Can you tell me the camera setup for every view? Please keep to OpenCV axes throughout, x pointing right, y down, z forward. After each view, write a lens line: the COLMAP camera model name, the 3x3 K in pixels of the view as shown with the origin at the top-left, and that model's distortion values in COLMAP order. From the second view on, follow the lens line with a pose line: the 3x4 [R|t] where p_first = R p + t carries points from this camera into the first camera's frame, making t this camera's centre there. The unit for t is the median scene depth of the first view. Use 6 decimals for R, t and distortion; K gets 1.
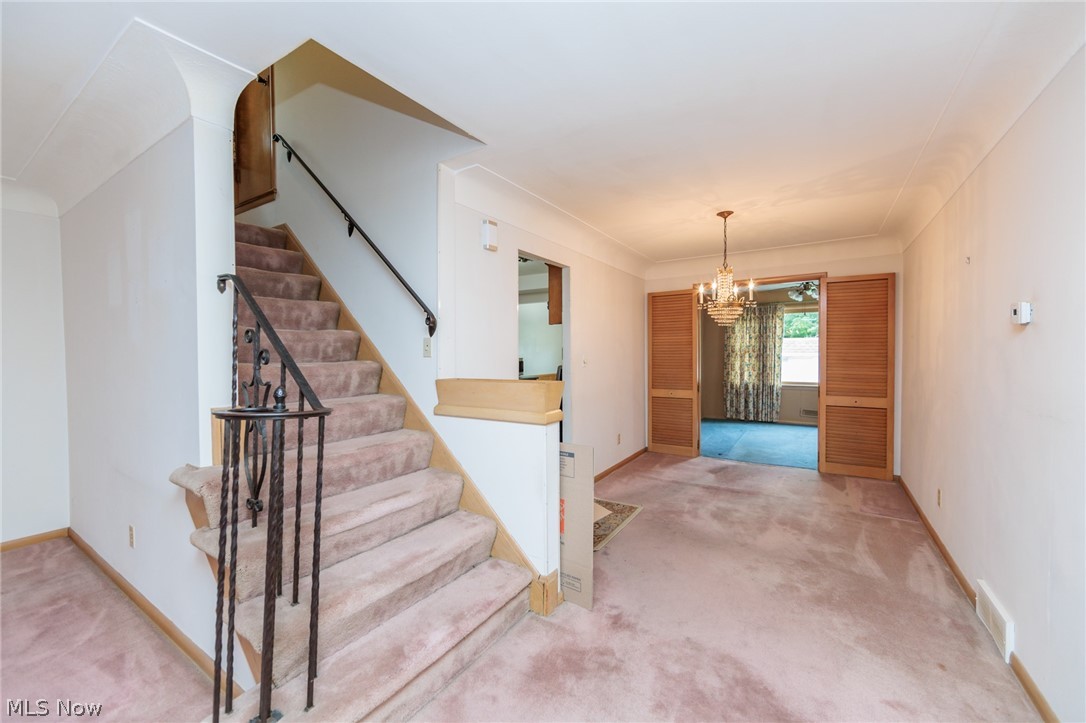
lens RADIAL K [[427.0, 0, 546.3], [0, 427.0, 357.1], [0, 0, 1]] dist [-0.007158, 0.000251]
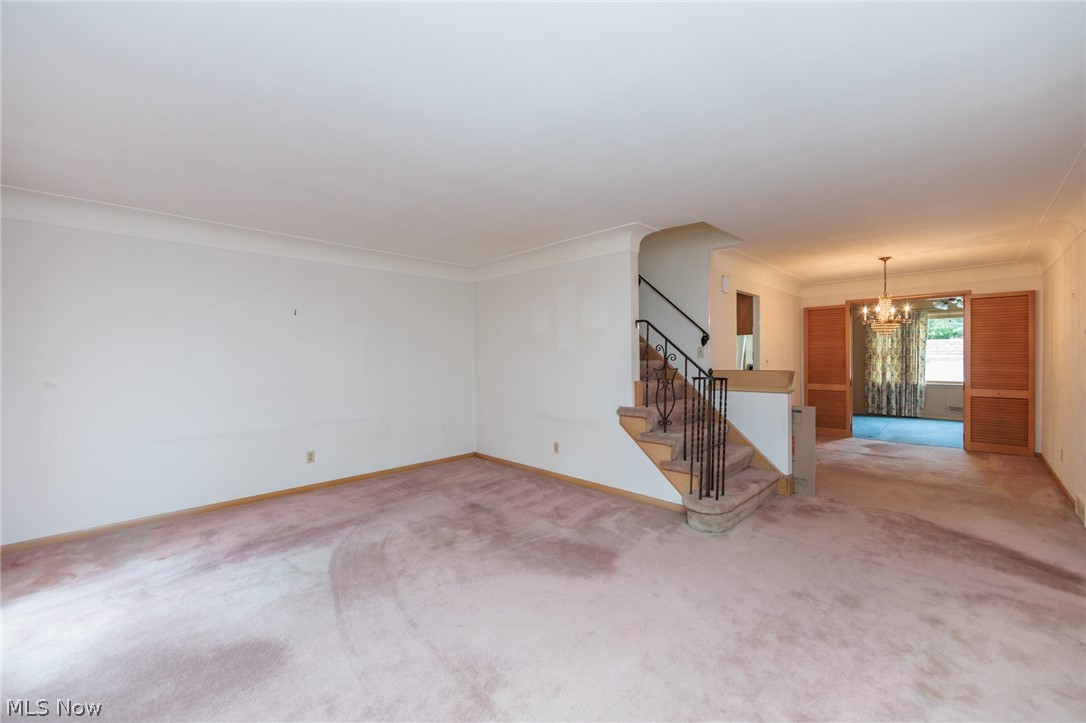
lens RADIAL K [[427.0, 0, 540.3], [0, 427.0, 357.2], [0, 0, 1]] dist [-0.007158, 0.000251]
pose [[0.975575, -0.002385, -0.219652, -0.219513], [0.000915, 0.999977, -0.006793, 0.003468], [0.219663, 0.006426, 0.975555, -0.358168]]
